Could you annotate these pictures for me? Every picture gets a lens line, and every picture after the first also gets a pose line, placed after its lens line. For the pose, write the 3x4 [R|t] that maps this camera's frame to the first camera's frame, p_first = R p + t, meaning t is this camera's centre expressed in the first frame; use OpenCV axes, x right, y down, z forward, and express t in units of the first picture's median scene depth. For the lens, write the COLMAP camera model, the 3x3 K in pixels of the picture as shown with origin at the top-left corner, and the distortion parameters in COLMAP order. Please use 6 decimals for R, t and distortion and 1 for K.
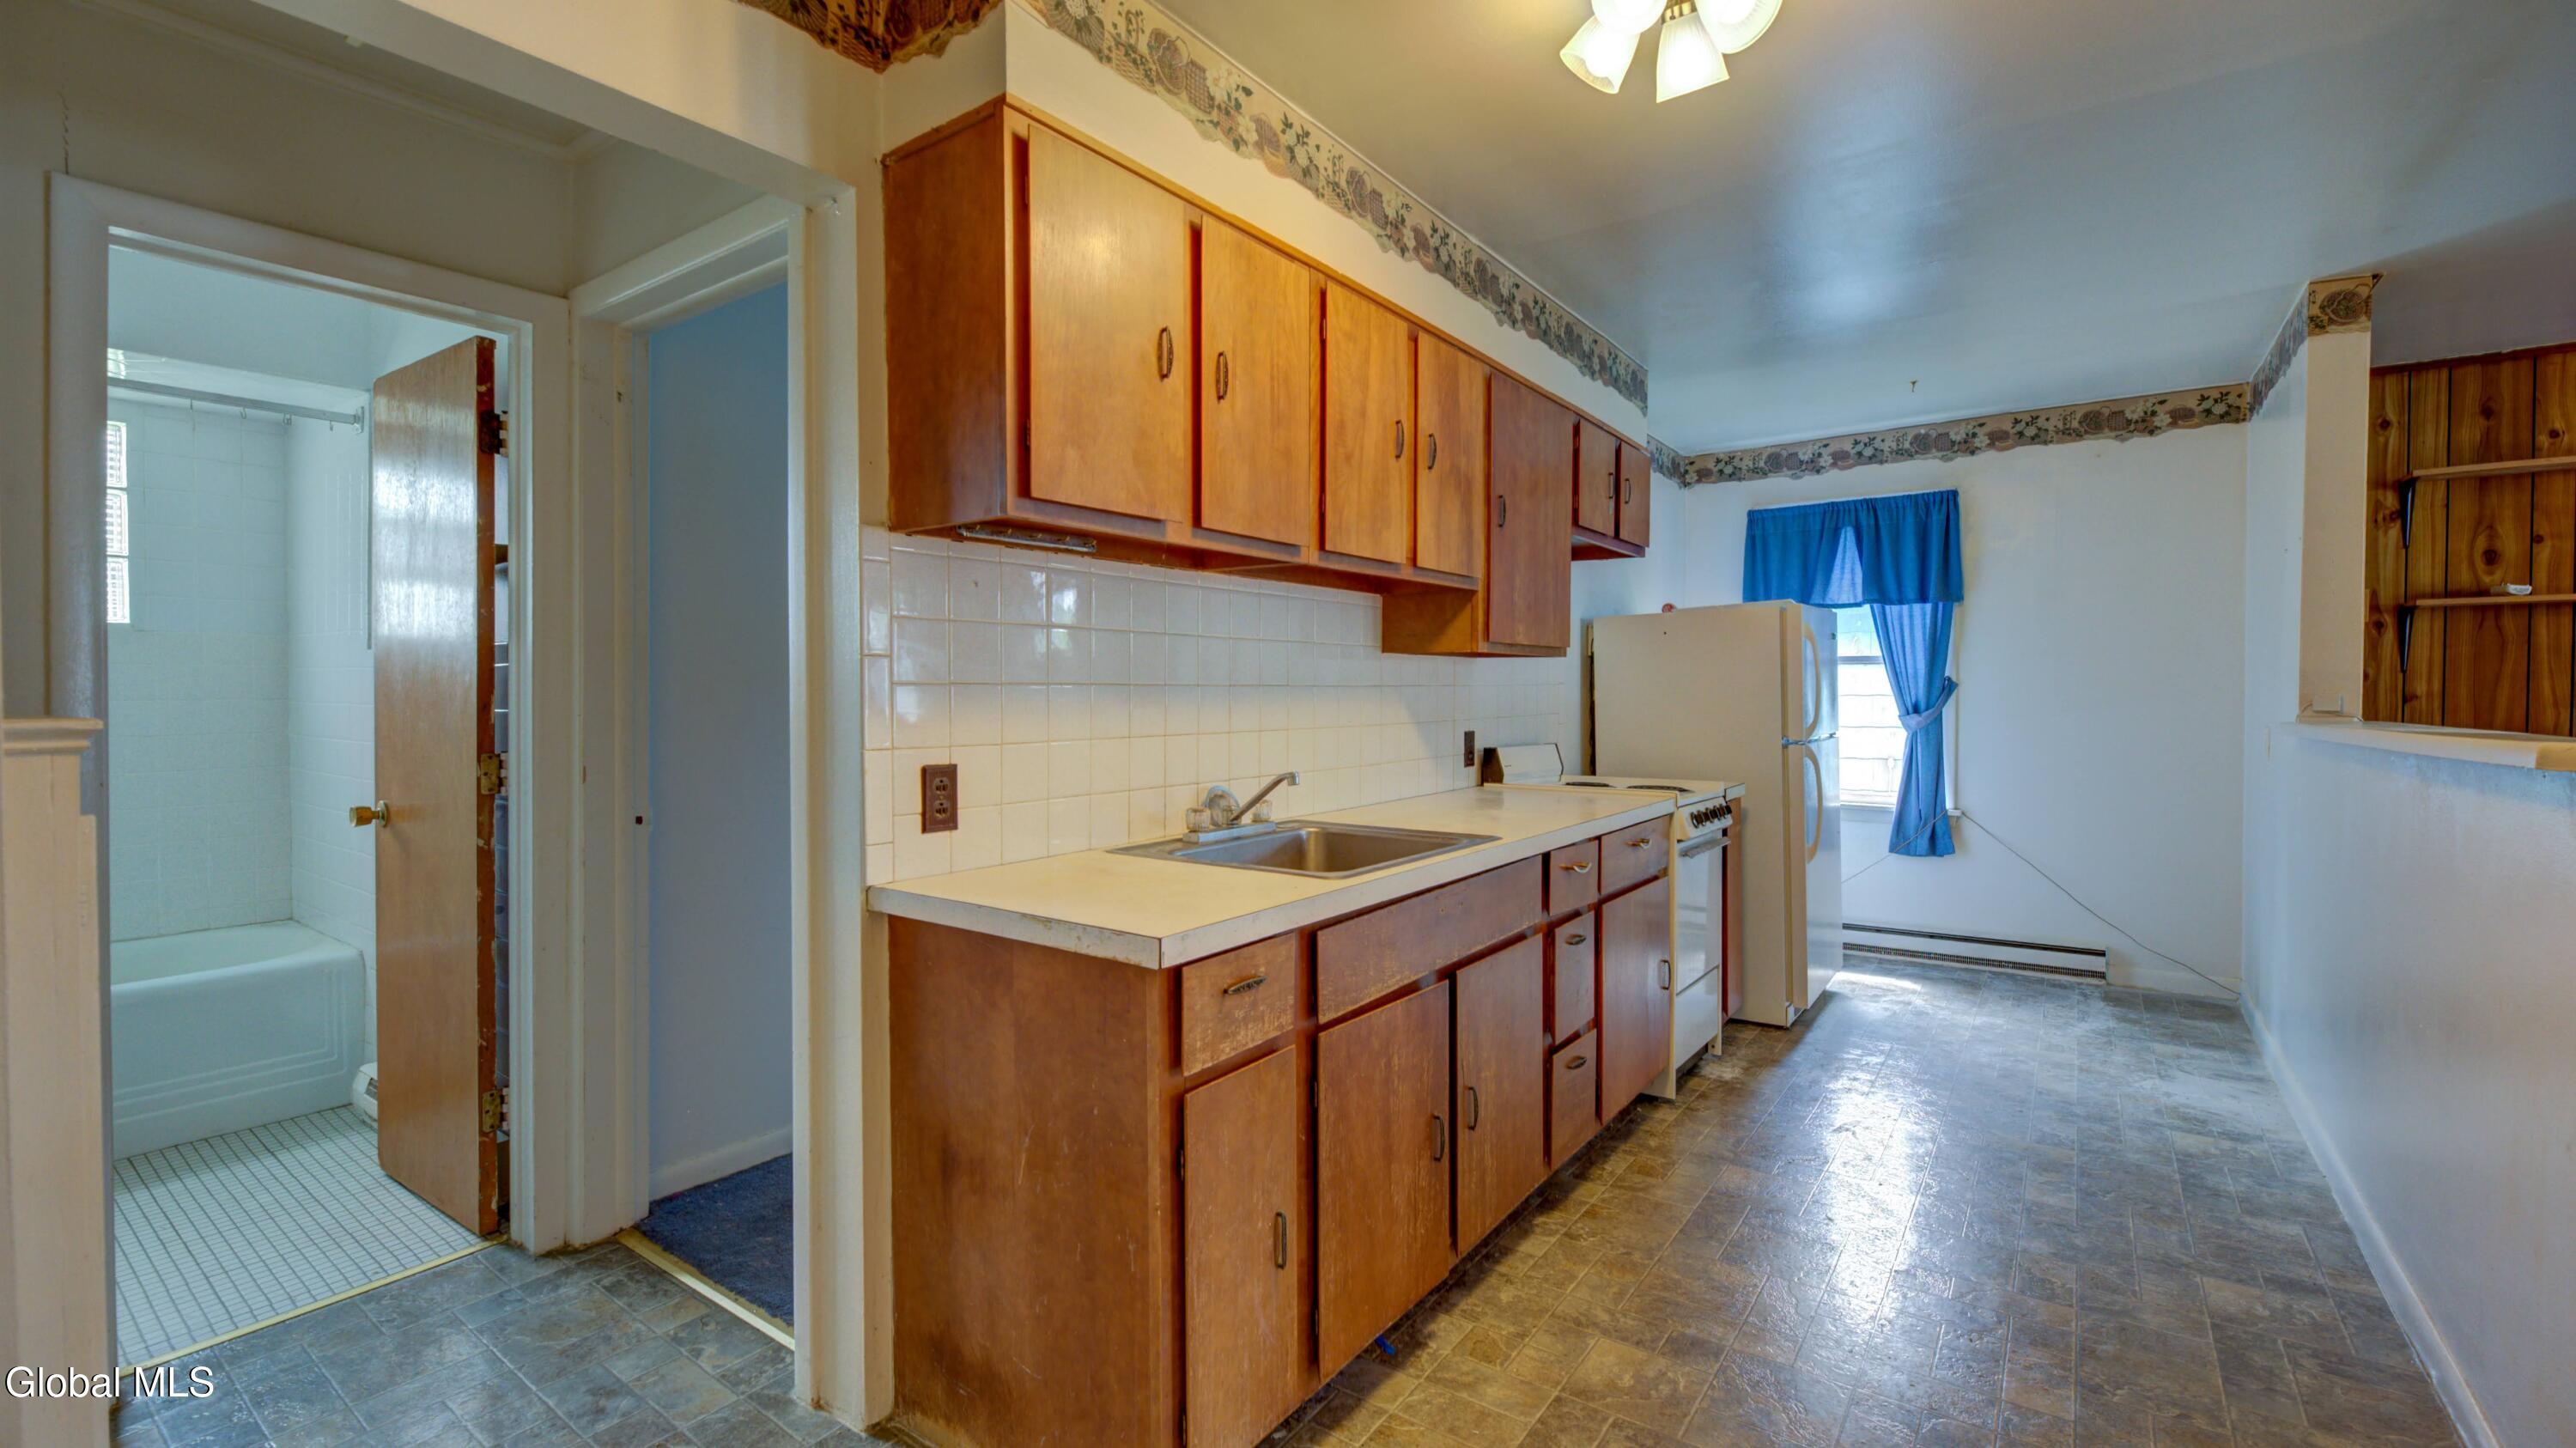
lens RADIAL K [[1069.0, 0, 1290.9], [0, 1069.0, 698.3], [0, 0, 1]] dist [-0.004926, 0.000184]
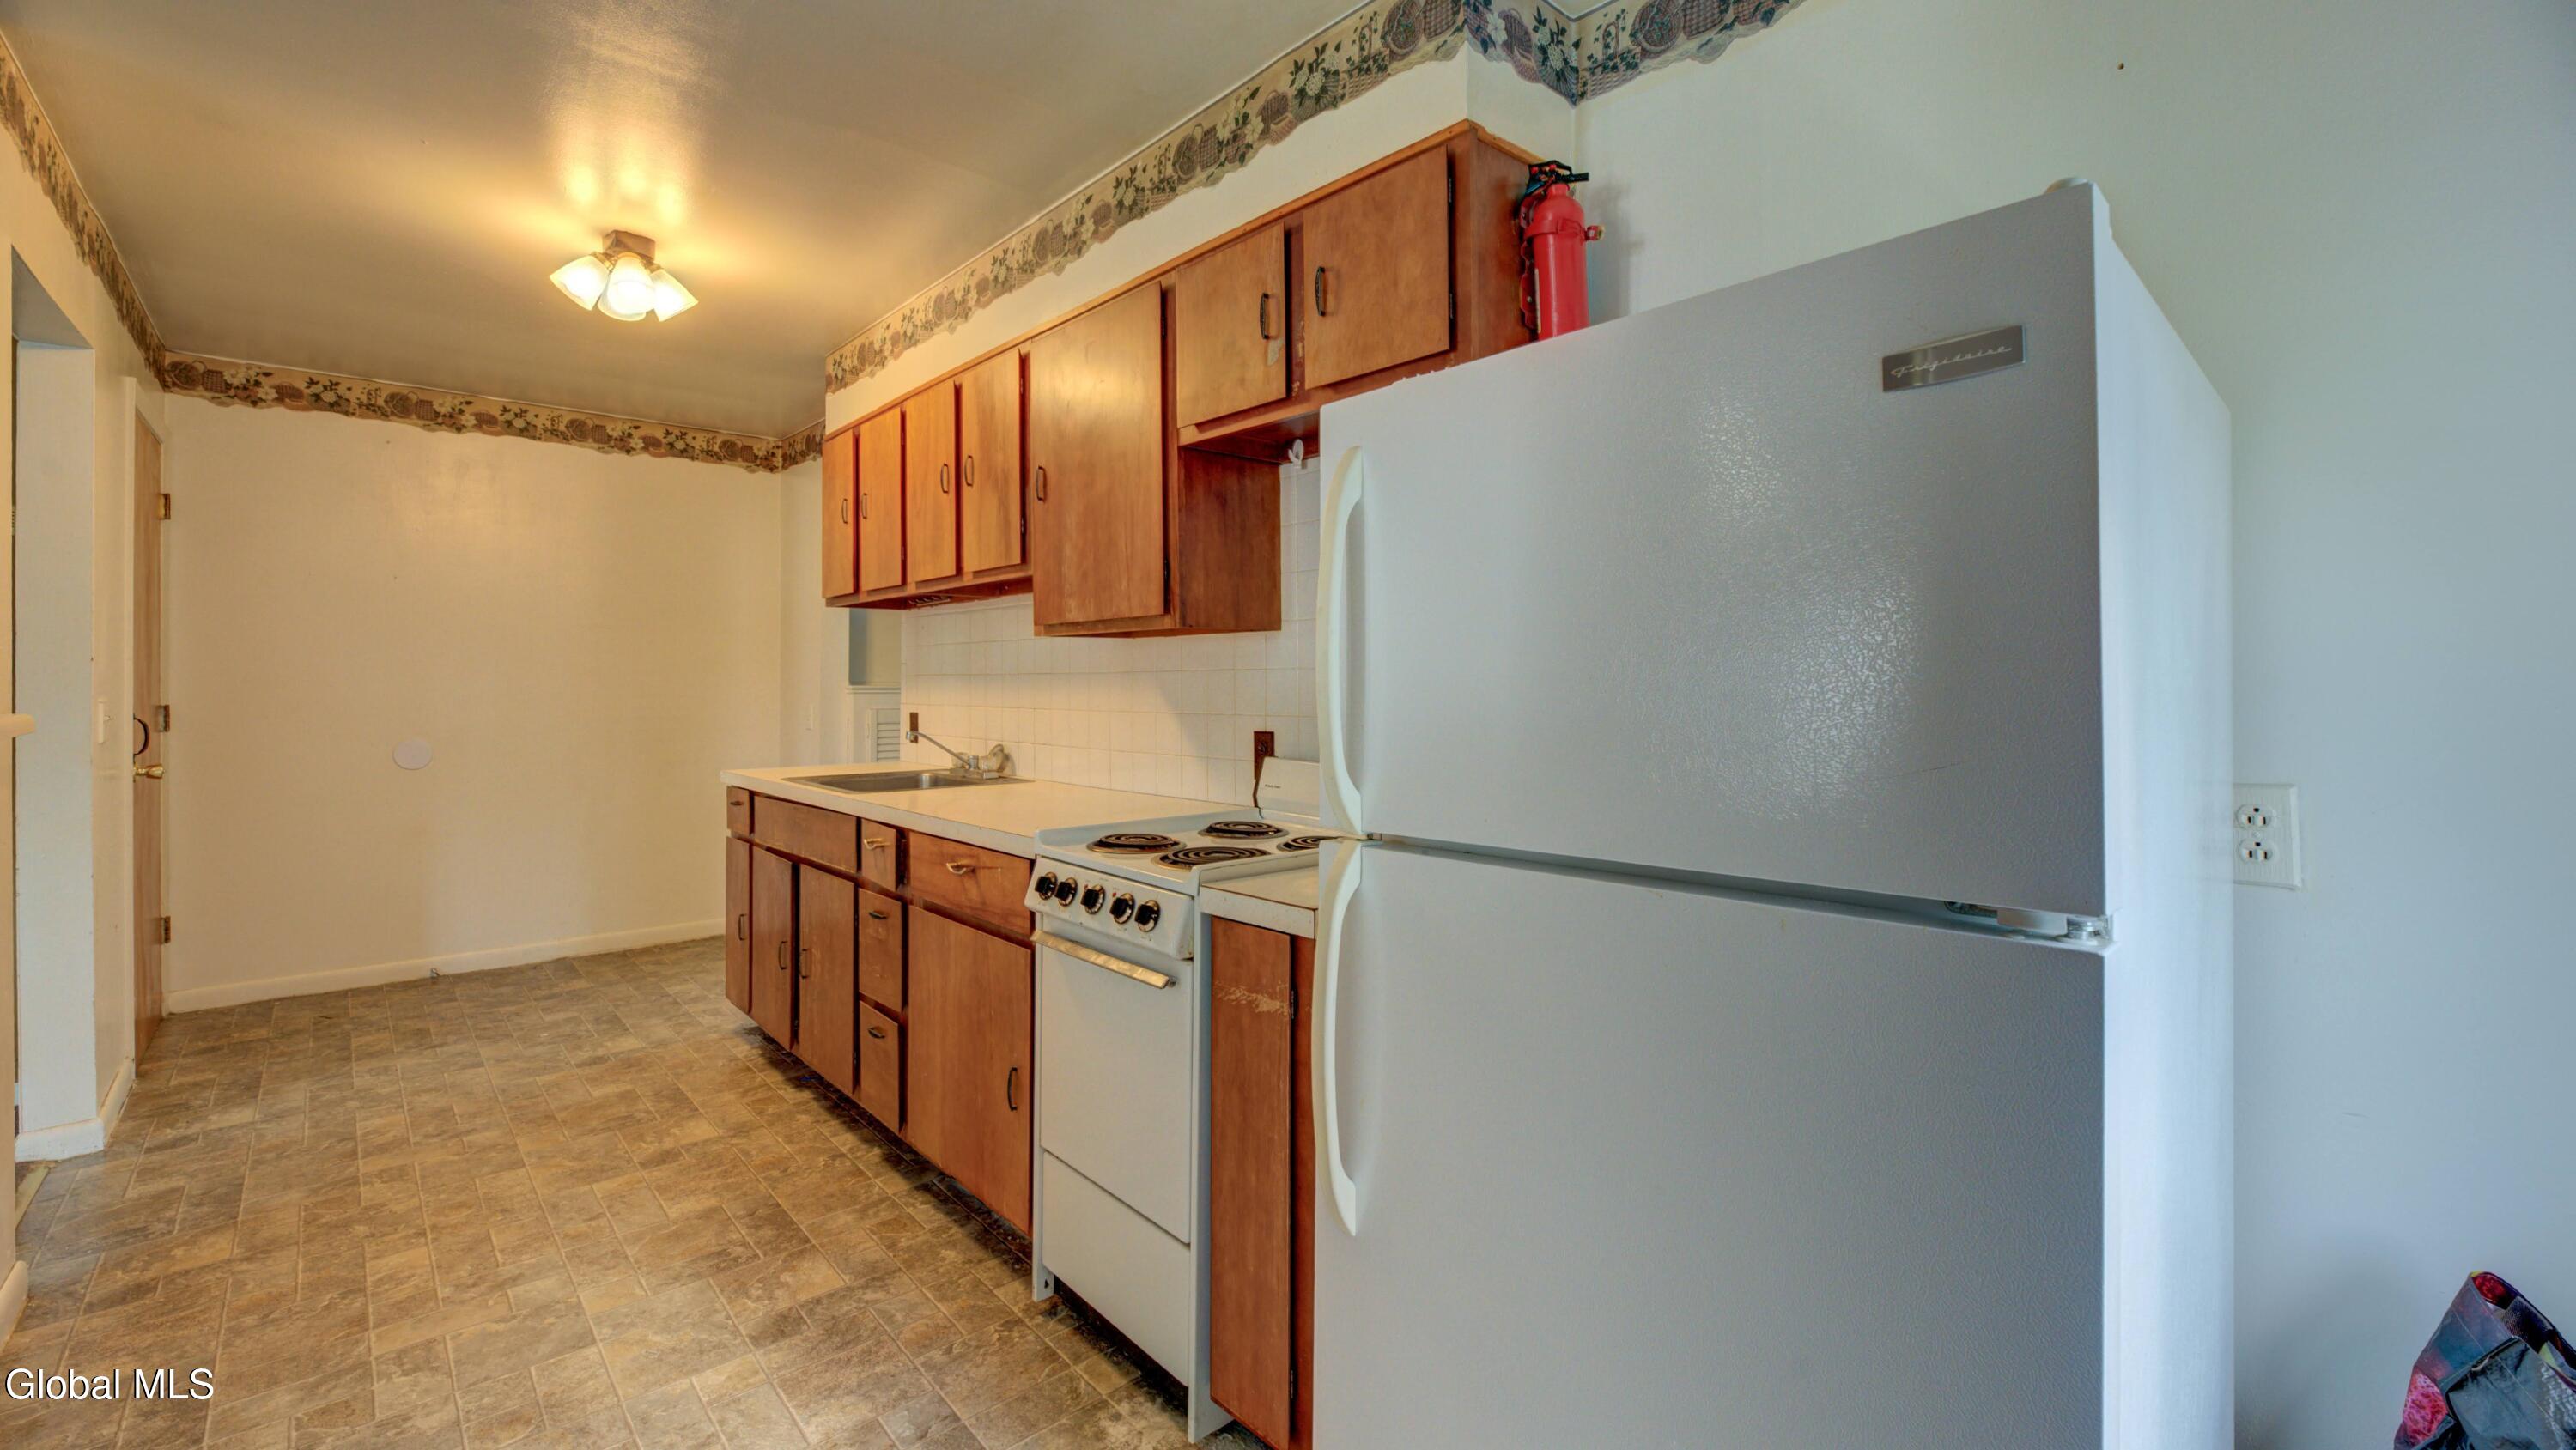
lens RADIAL K [[1068.8, 0, 1298.4], [0, 1068.8, 692.7], [0, 0, 1]] dist [-0.004926, 0.000184]
pose [[-0.192645, -0.001857, -0.981267, 1.124068], [-0.022324, 0.999748, 0.002491, -0.000340], [0.981015, 0.022386, -0.192638, 1.482051]]
